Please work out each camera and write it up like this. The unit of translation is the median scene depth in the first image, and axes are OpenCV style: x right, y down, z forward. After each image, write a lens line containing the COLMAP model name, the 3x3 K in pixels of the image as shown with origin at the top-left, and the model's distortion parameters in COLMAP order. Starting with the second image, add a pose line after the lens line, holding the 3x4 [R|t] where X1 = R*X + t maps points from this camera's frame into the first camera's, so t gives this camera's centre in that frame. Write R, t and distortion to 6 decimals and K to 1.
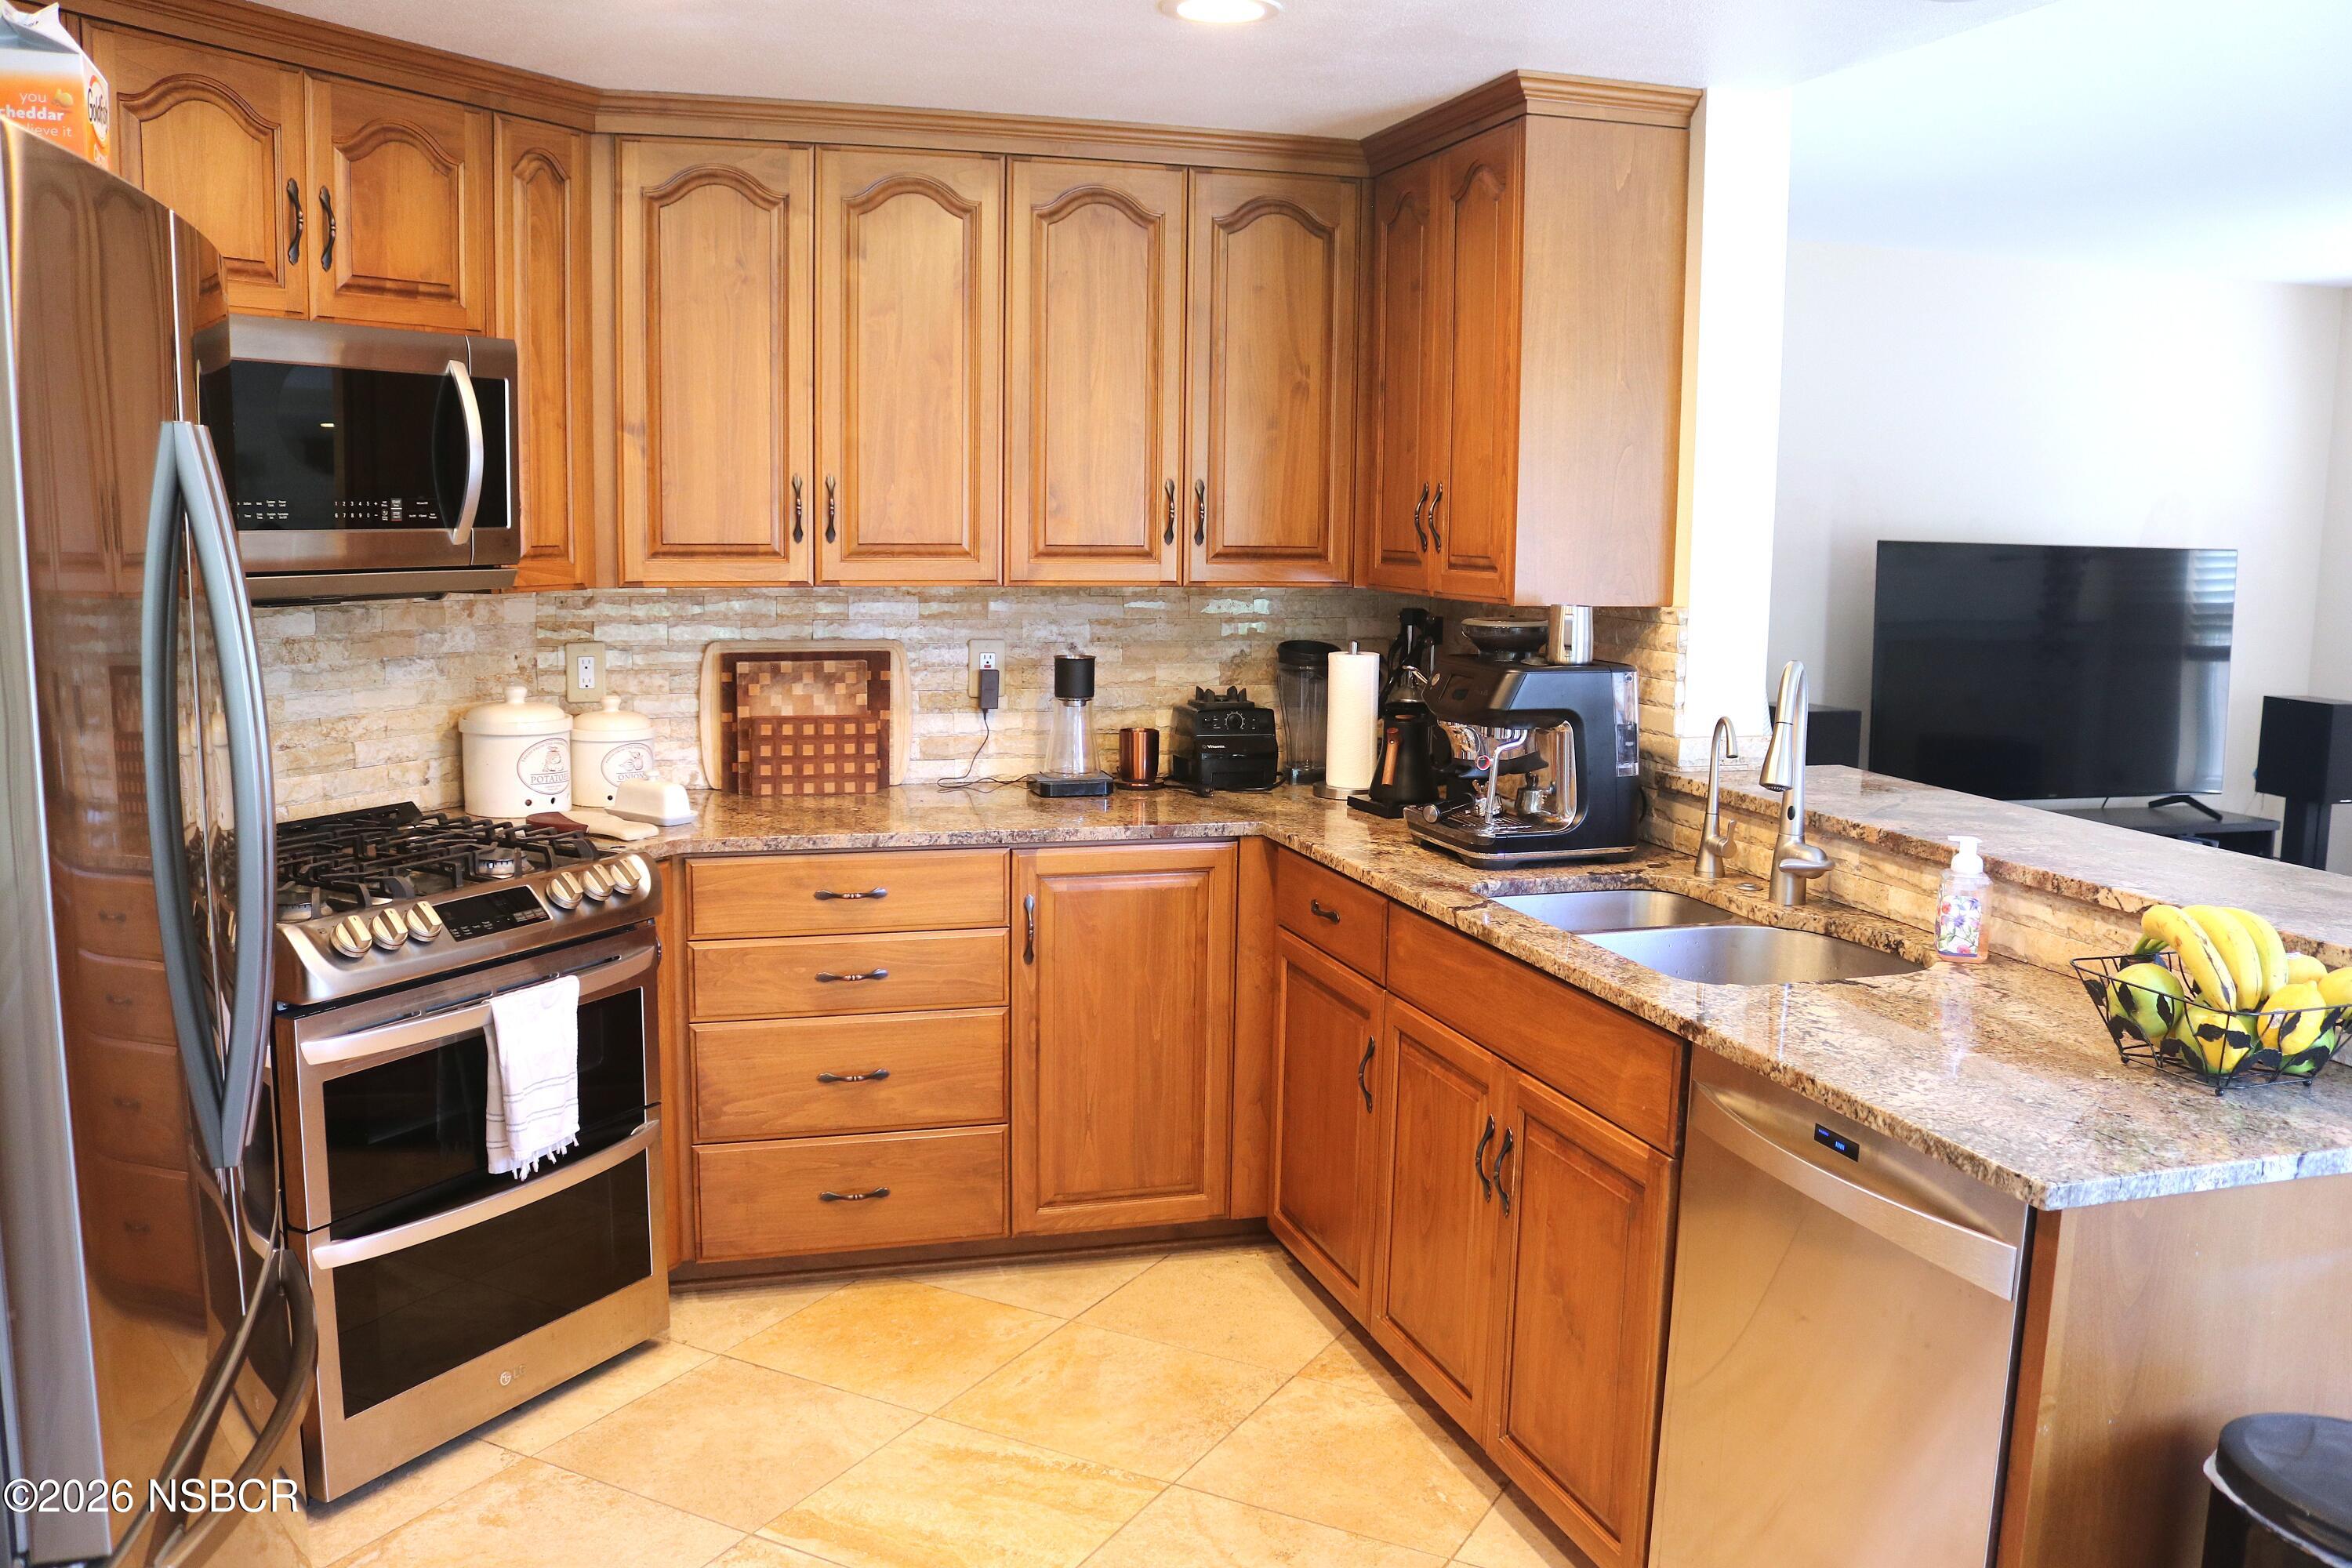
lens RADIAL K [[1940.6, 0, 1171.2], [0, 1940.6, 782.7], [0, 0, 1]] dist [-0.138789, 0.110632]
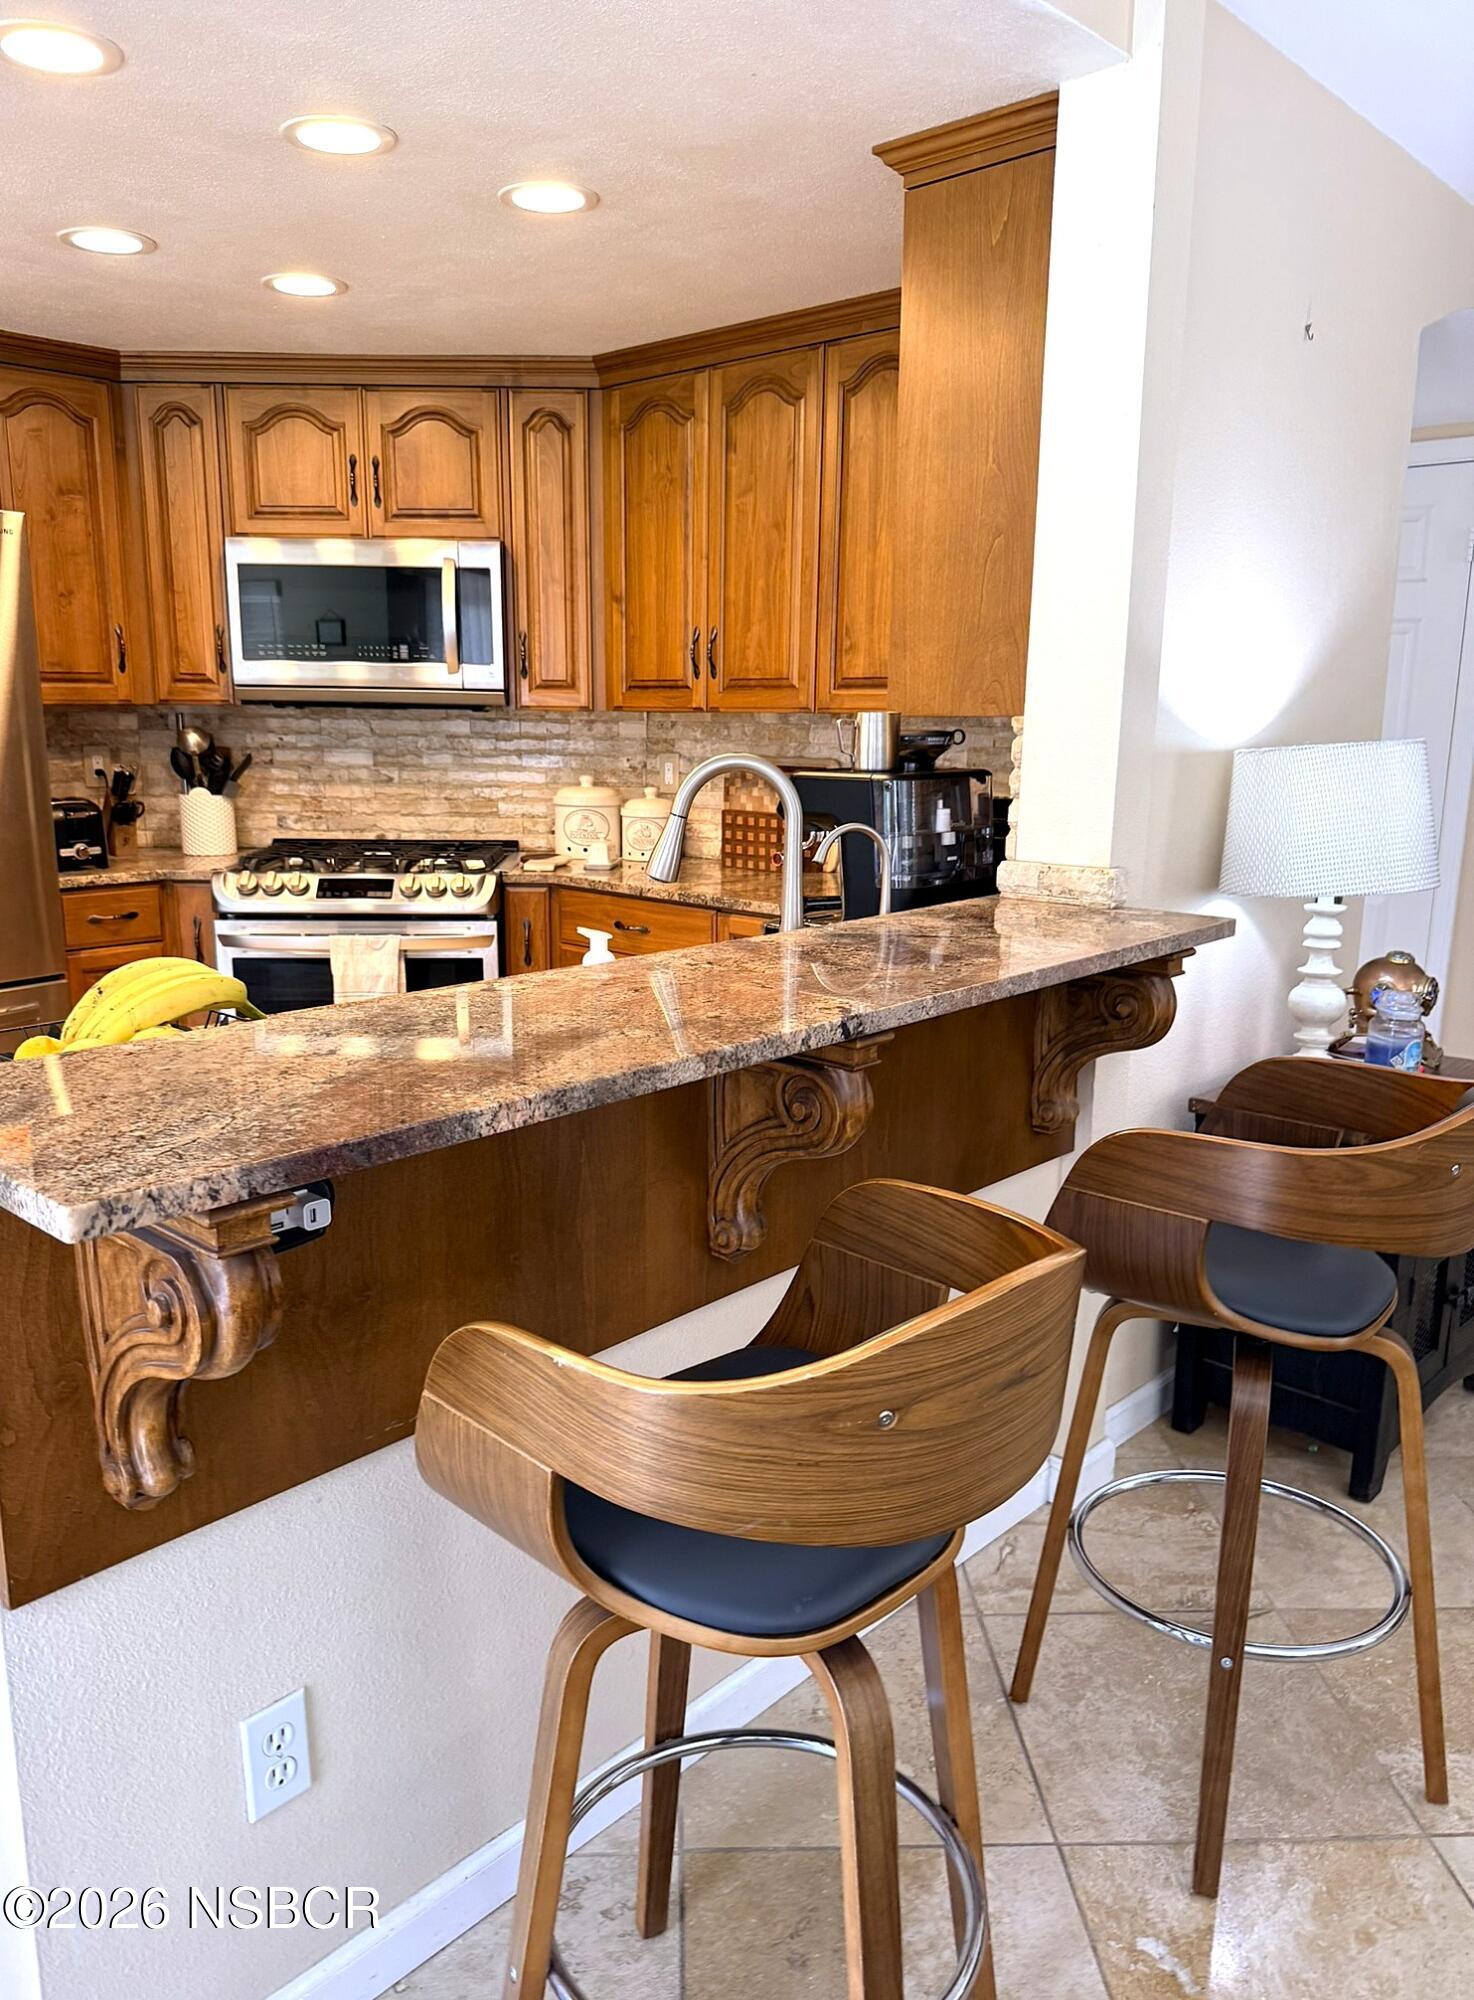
lens RADIAL K [[1409.0, 0, 730.7], [0, 1409.0, 1097.4], [0, 0, 1]] dist [-0.000199, -0.032530]
pose [[0.504182, 0.221714, -0.834652, 0.756728], [-0.127302, 0.975005, 0.182098, -0.018504], [0.854163, 0.014443, 0.519804, 0.514693]]
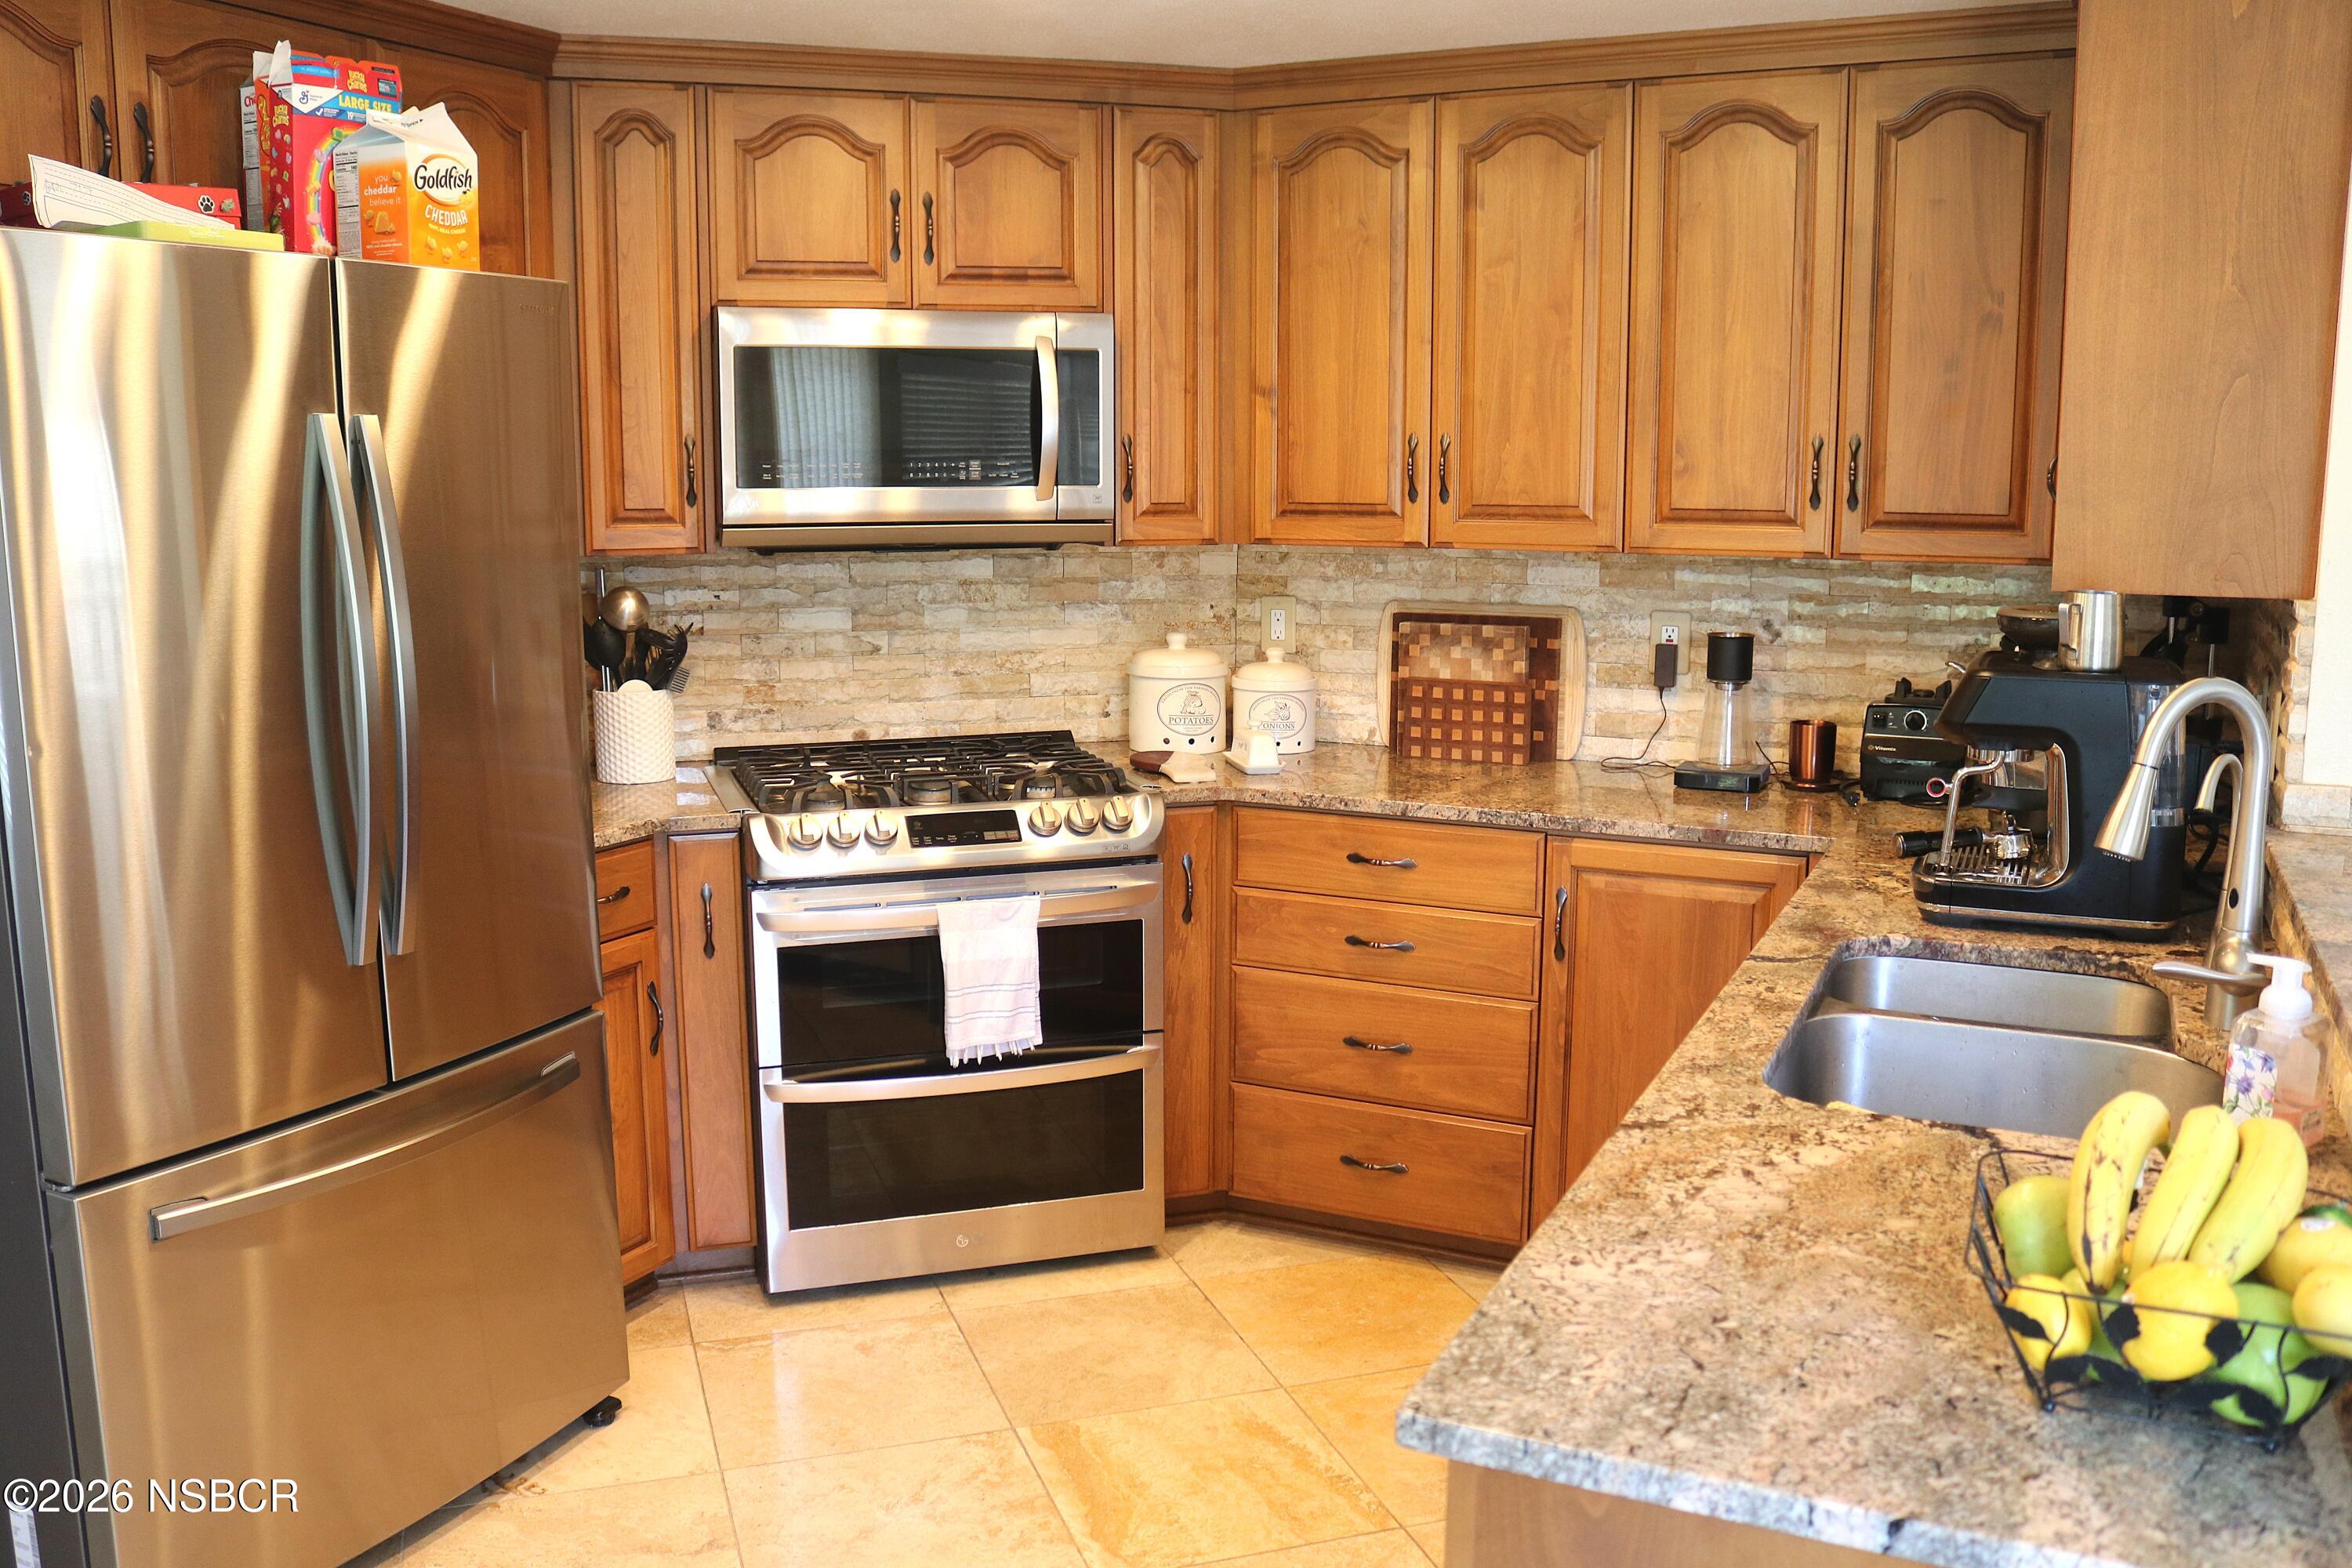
lens RADIAL K [[1940.6, 0, 1172.3], [0, 1940.6, 780.6], [0, 0, 1]] dist [-0.138789, 0.110632]
pose [[0.728959, 0.097577, -0.677567, 0.414071], [-0.086084, 0.994998, 0.050677, -0.023246], [0.679123, 0.021386, 0.733713, 0.200293]]
